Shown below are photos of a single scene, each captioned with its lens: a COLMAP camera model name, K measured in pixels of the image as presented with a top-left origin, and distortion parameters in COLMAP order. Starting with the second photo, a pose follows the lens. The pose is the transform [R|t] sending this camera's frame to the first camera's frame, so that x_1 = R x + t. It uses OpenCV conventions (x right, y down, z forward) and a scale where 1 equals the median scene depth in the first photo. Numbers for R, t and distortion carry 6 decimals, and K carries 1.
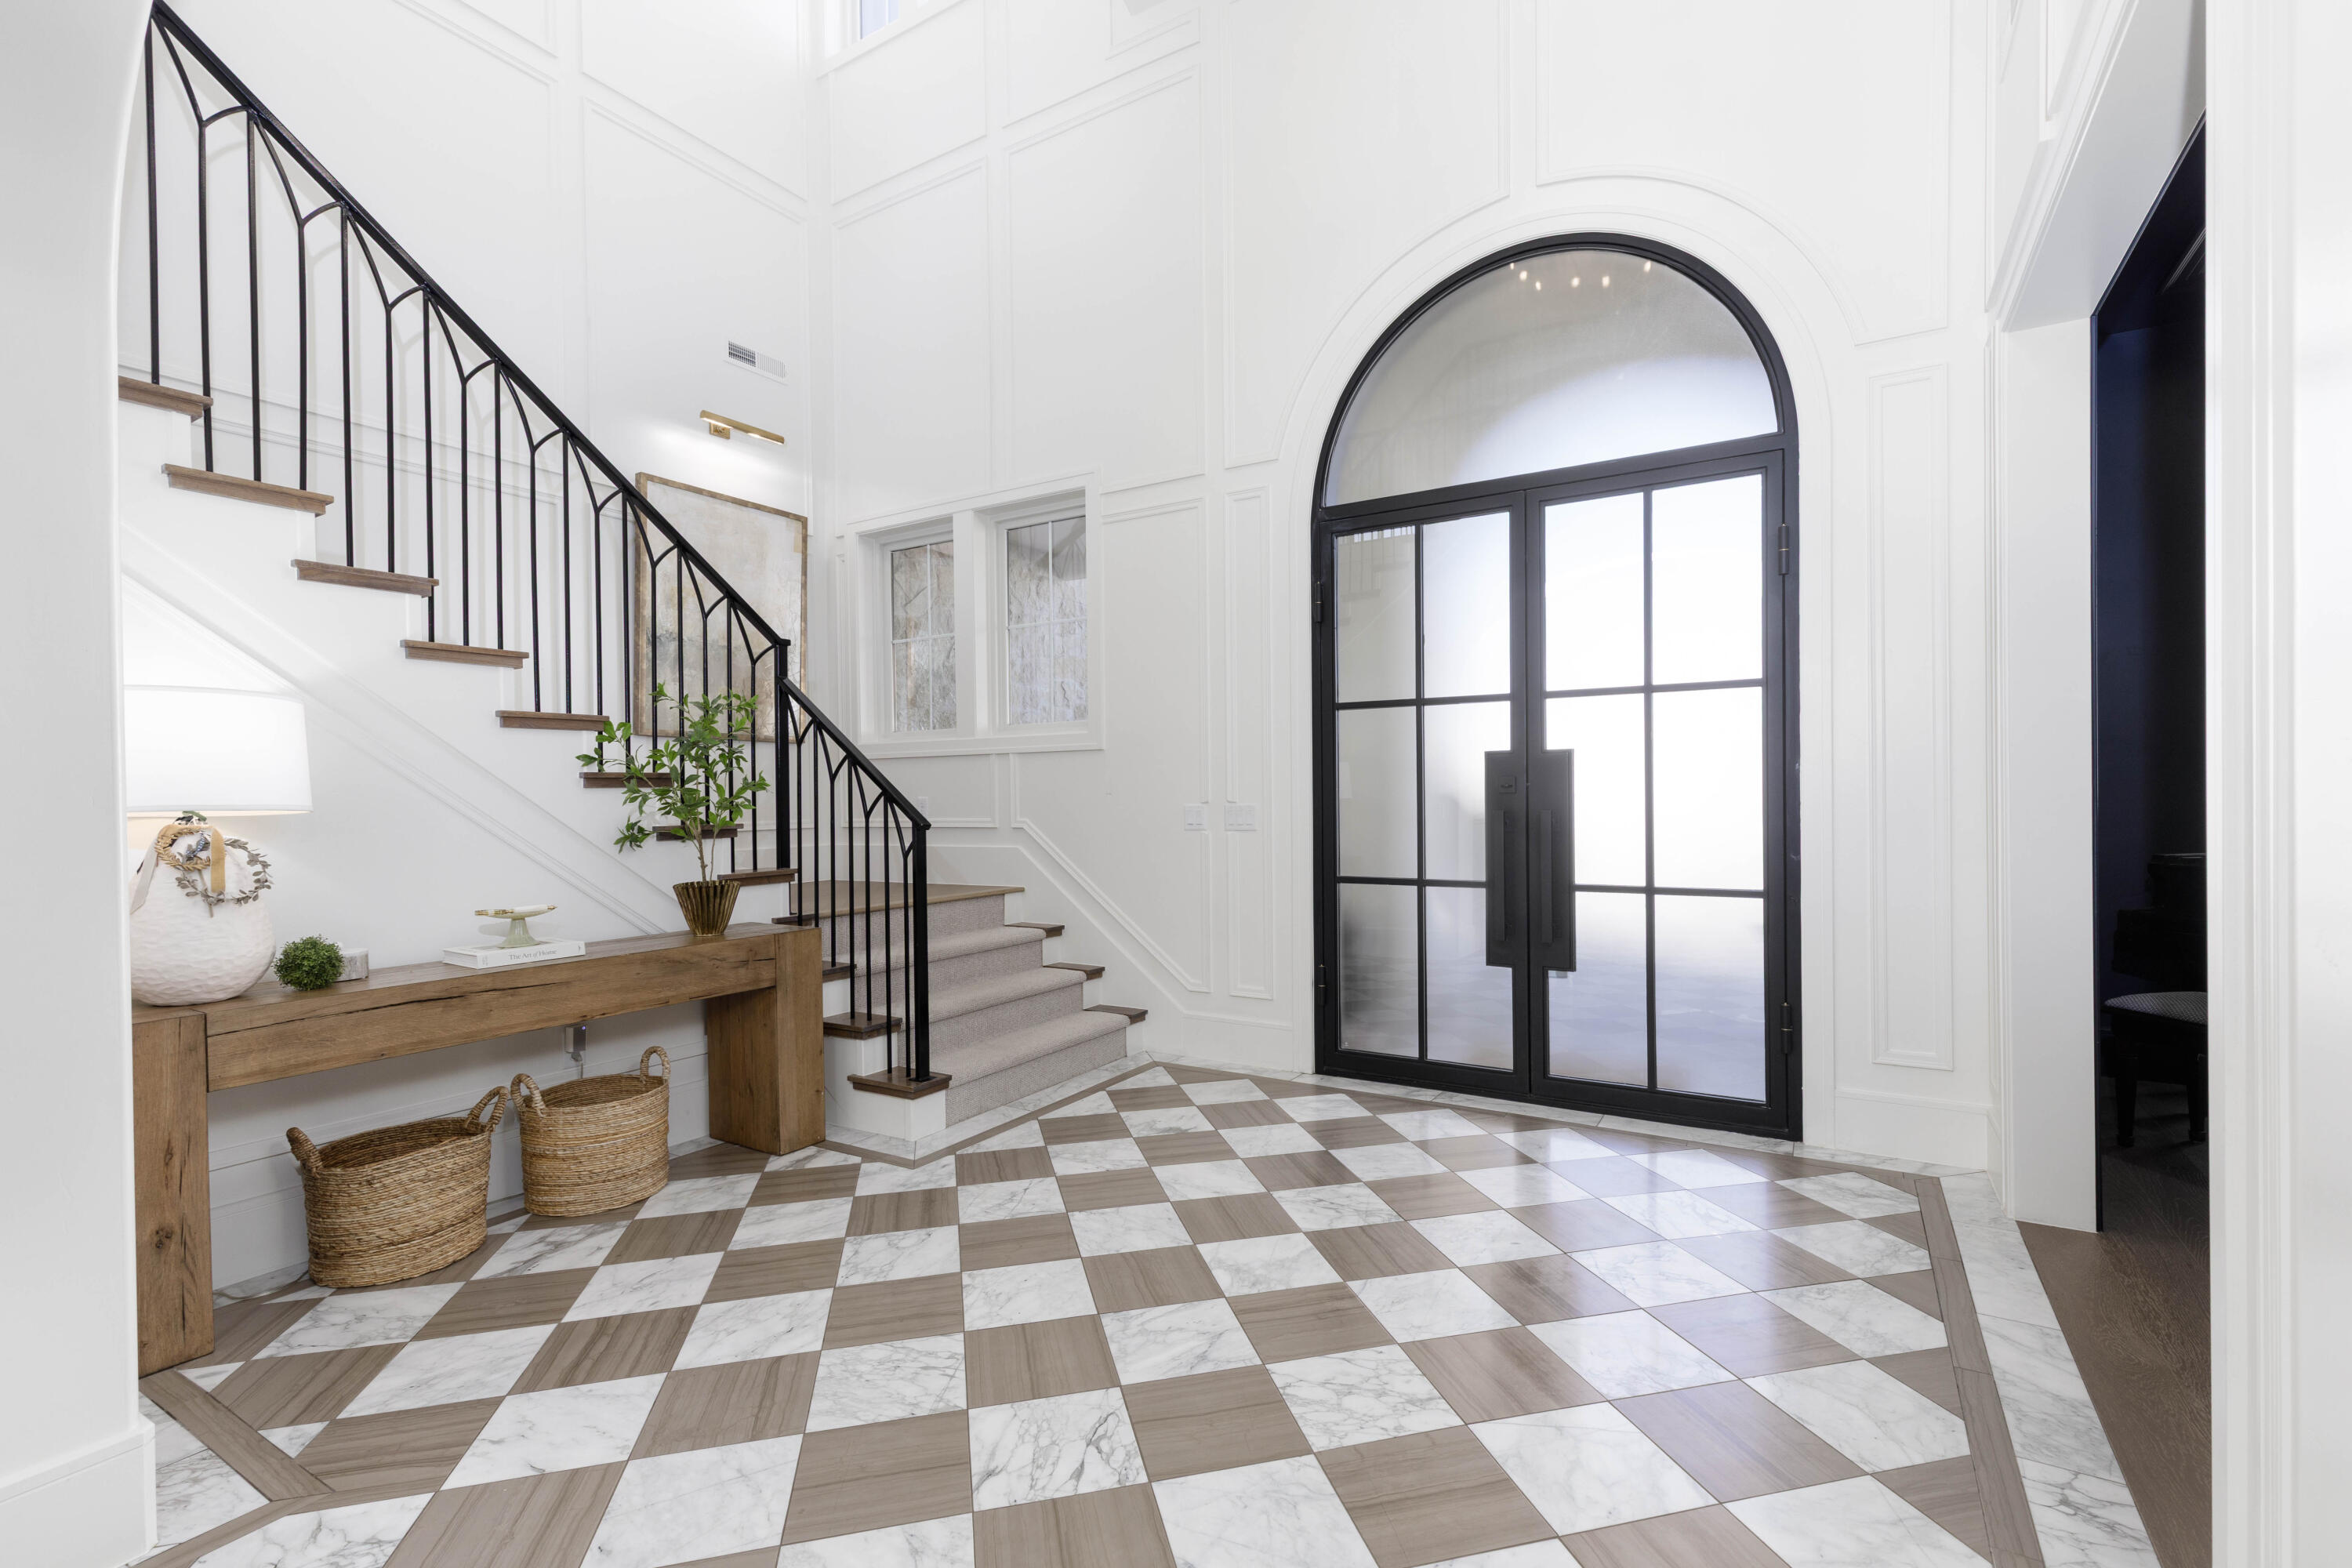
lens RADIAL K [[1046.2, 0, 1177.8], [0, 1046.2, 799.5], [0, 0, 1]] dist [0.002706, -0.000616]
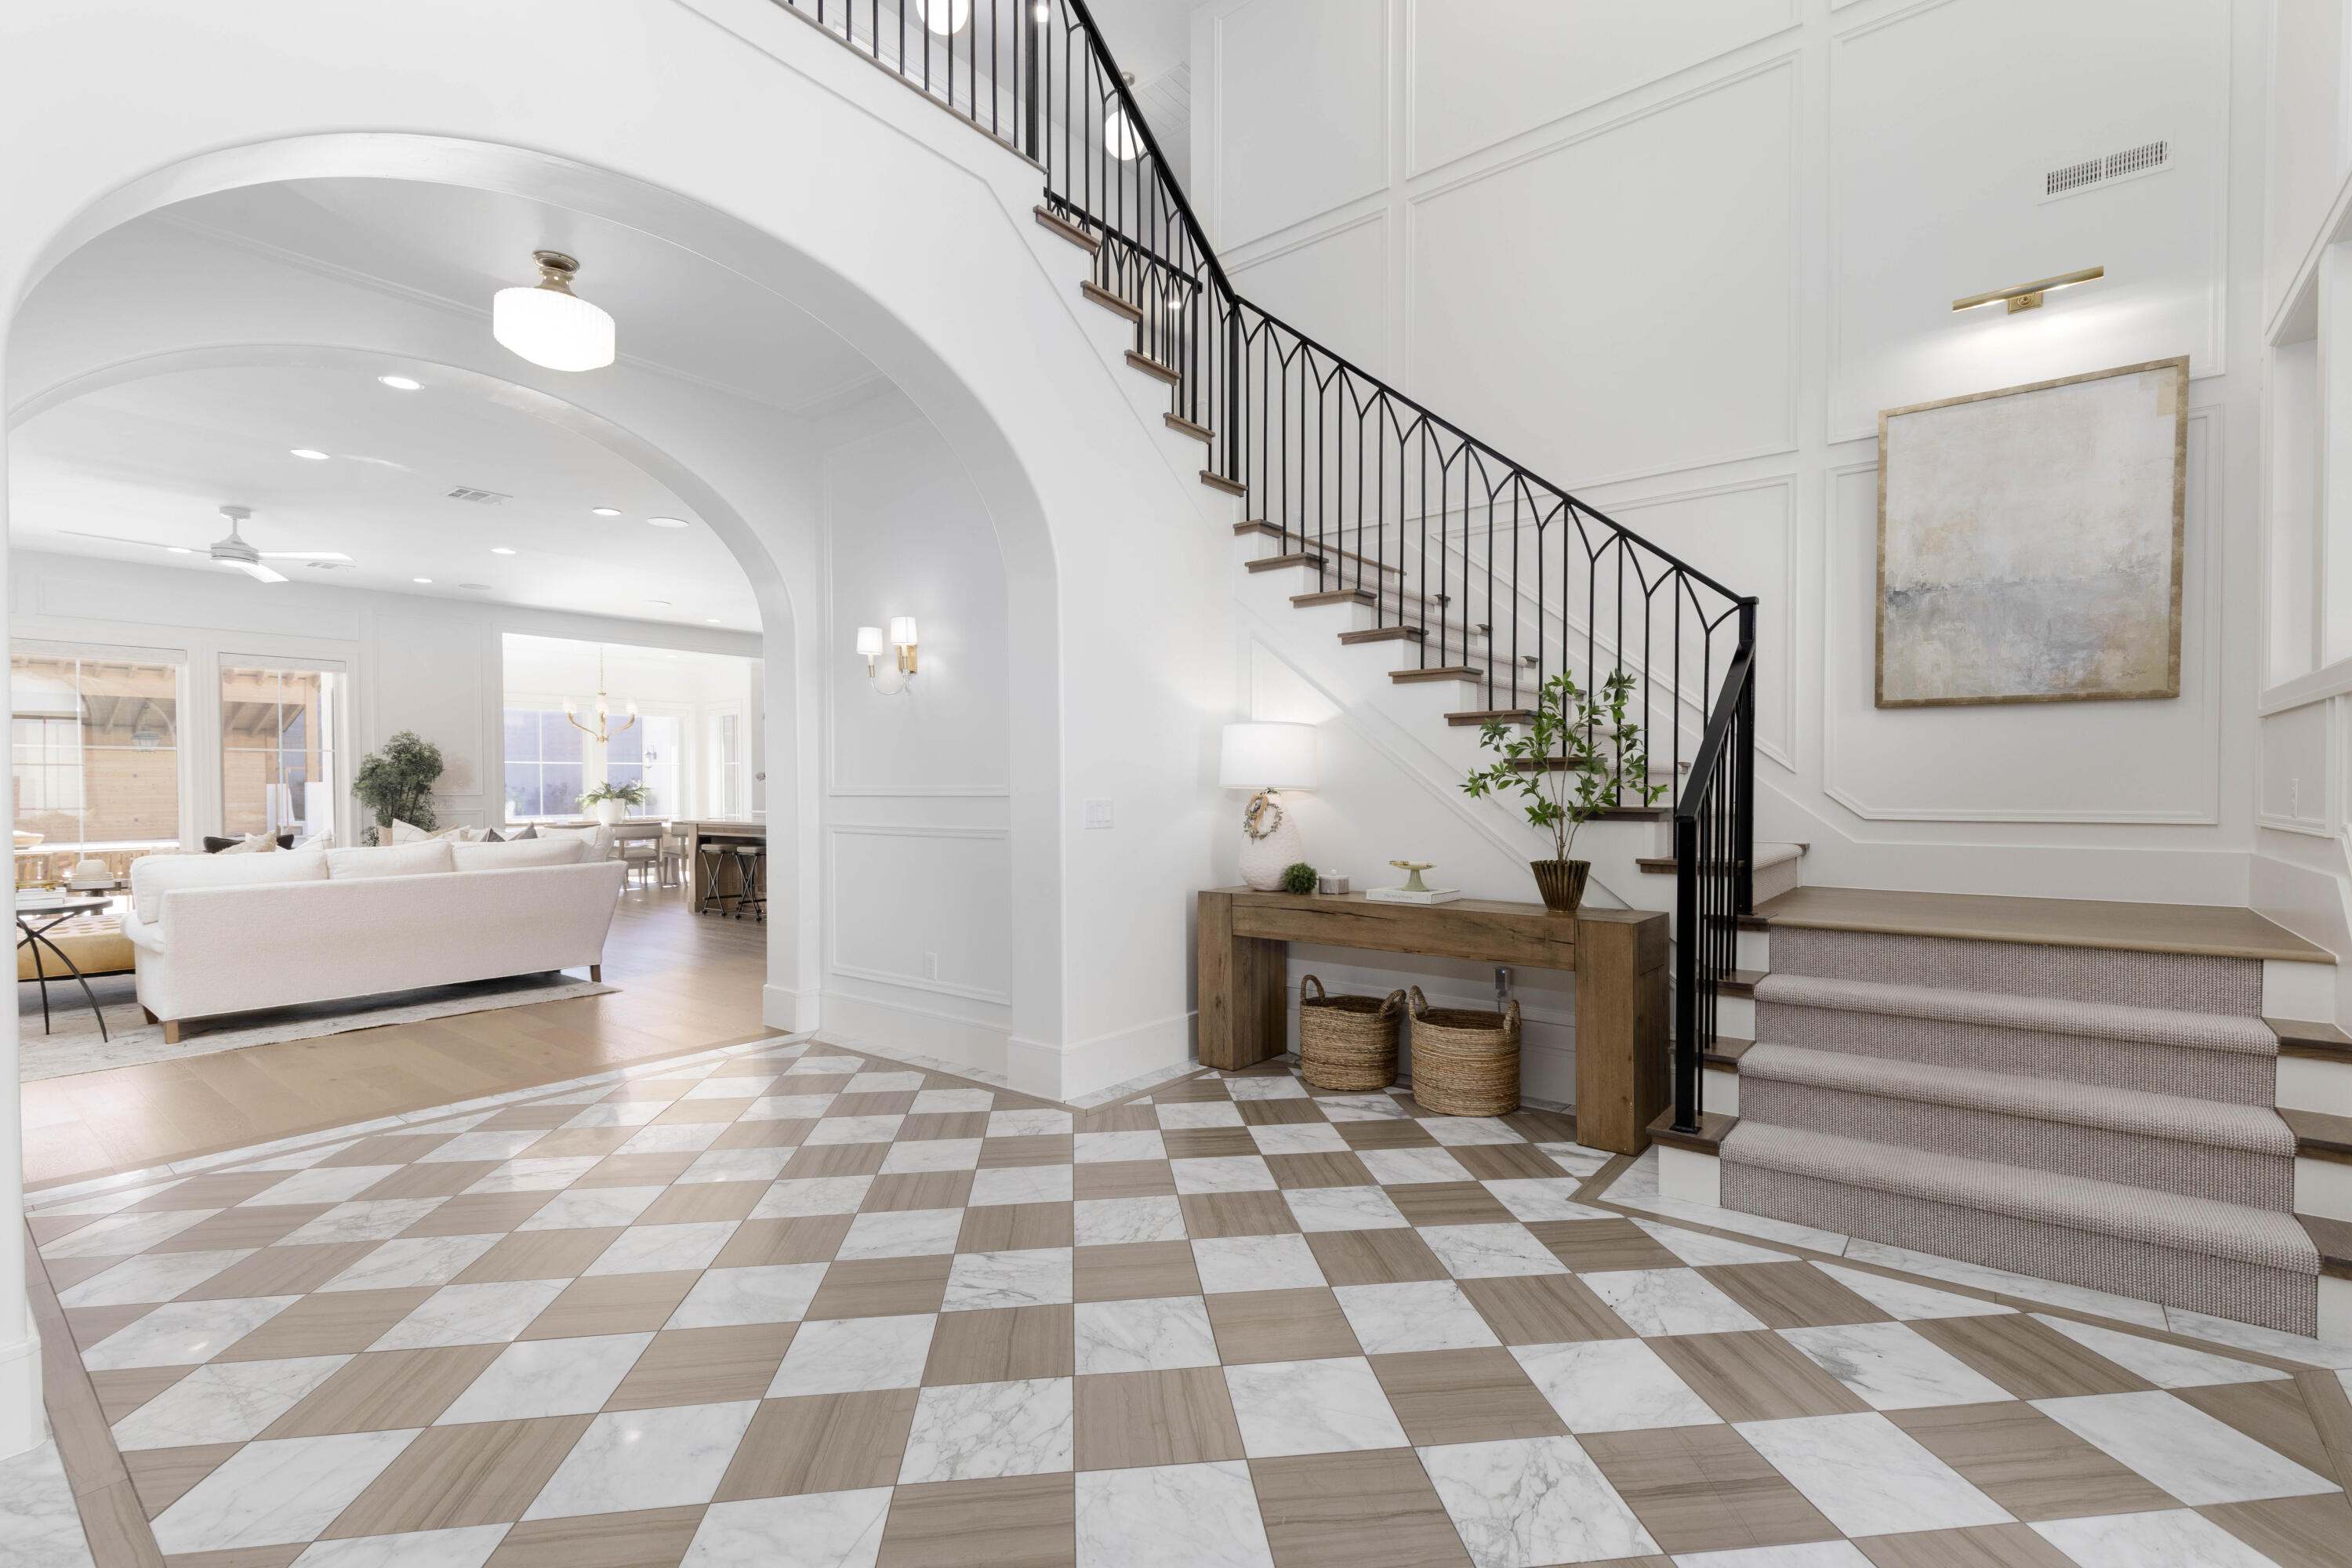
lens RADIAL K [[1046.2, 0, 1190.9], [0, 1046.2, 779.9], [0, 0, 1]] dist [0.002706, -0.000616]
pose [[-0.107644, 0.015037, -0.994076, 0.701078], [0.003072, 0.999886, 0.014792, -0.022372], [0.994185, -0.001461, -0.107678, 0.815275]]
